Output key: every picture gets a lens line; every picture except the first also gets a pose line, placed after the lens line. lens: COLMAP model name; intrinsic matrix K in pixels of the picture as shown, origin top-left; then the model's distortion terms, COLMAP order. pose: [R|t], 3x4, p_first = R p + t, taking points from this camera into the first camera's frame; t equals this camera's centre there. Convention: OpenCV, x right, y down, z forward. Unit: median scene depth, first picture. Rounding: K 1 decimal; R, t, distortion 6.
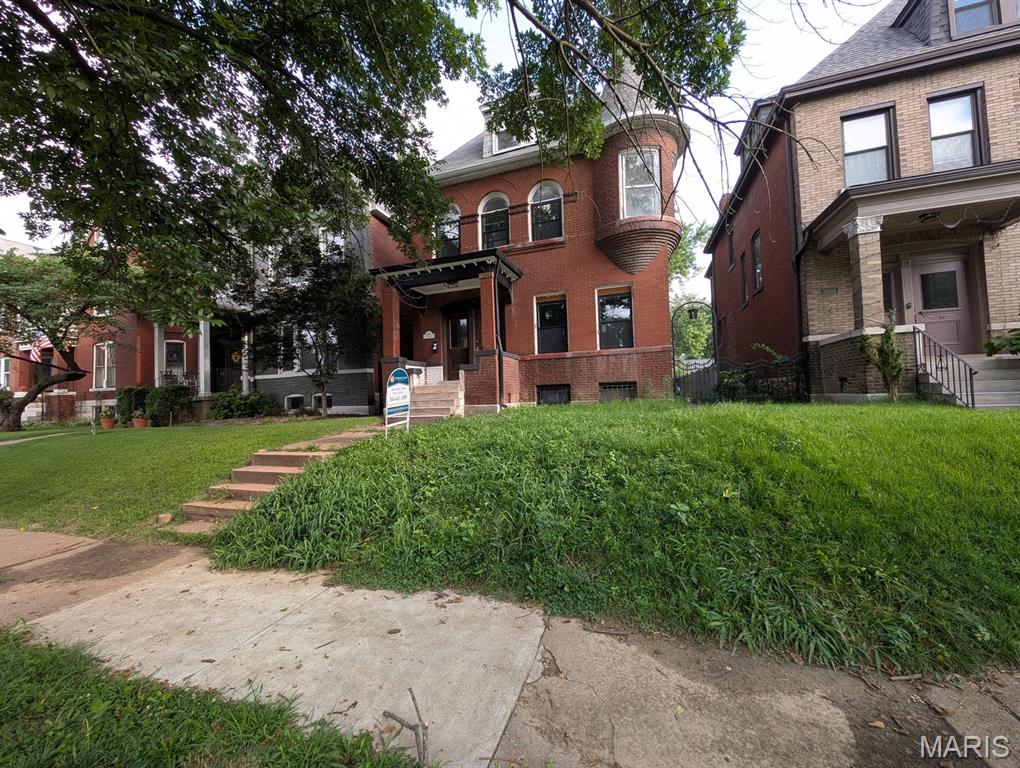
lens RADIAL K [[381.9, 0, 511.7], [0, 381.9, 383.7], [0, 0, 1]] dist [0.000540, -0.002335]
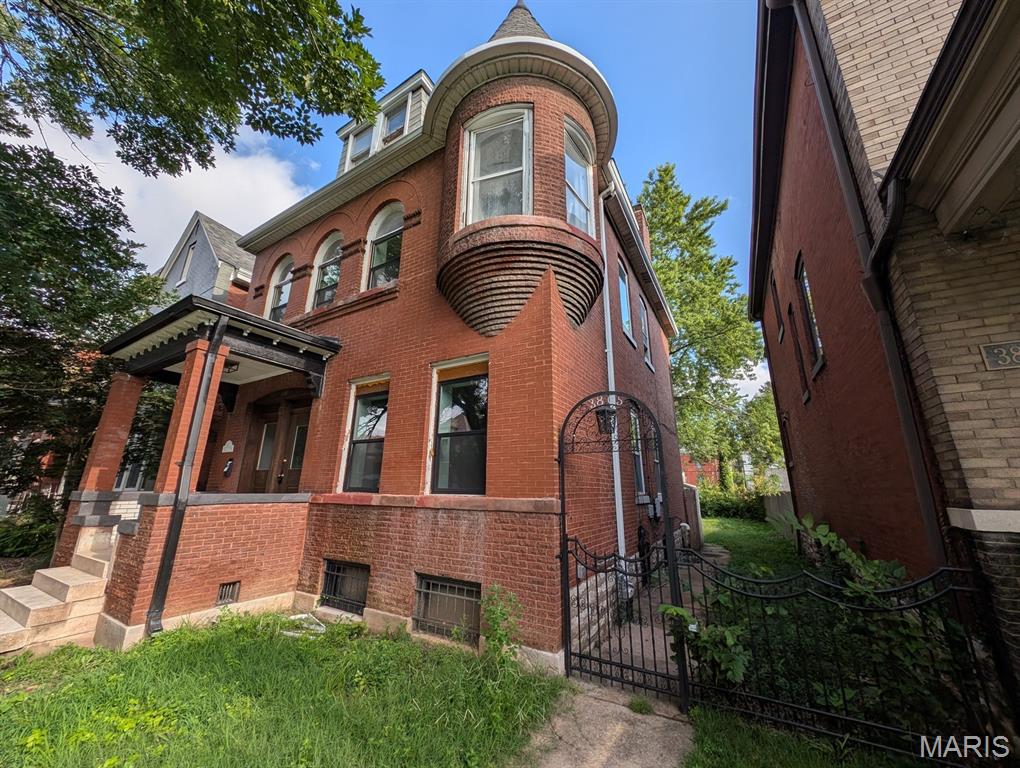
lens RADIAL K [[381.9, 0, 508.1], [0, 381.9, 383.3], [0, 0, 1]] dist [0.000540, -0.002335]
pose [[0.978573, -0.013189, -0.205478, 0.446551], [-0.035025, 0.972739, -0.229242, -0.123291], [0.202899, 0.231527, 0.951434, 0.571907]]
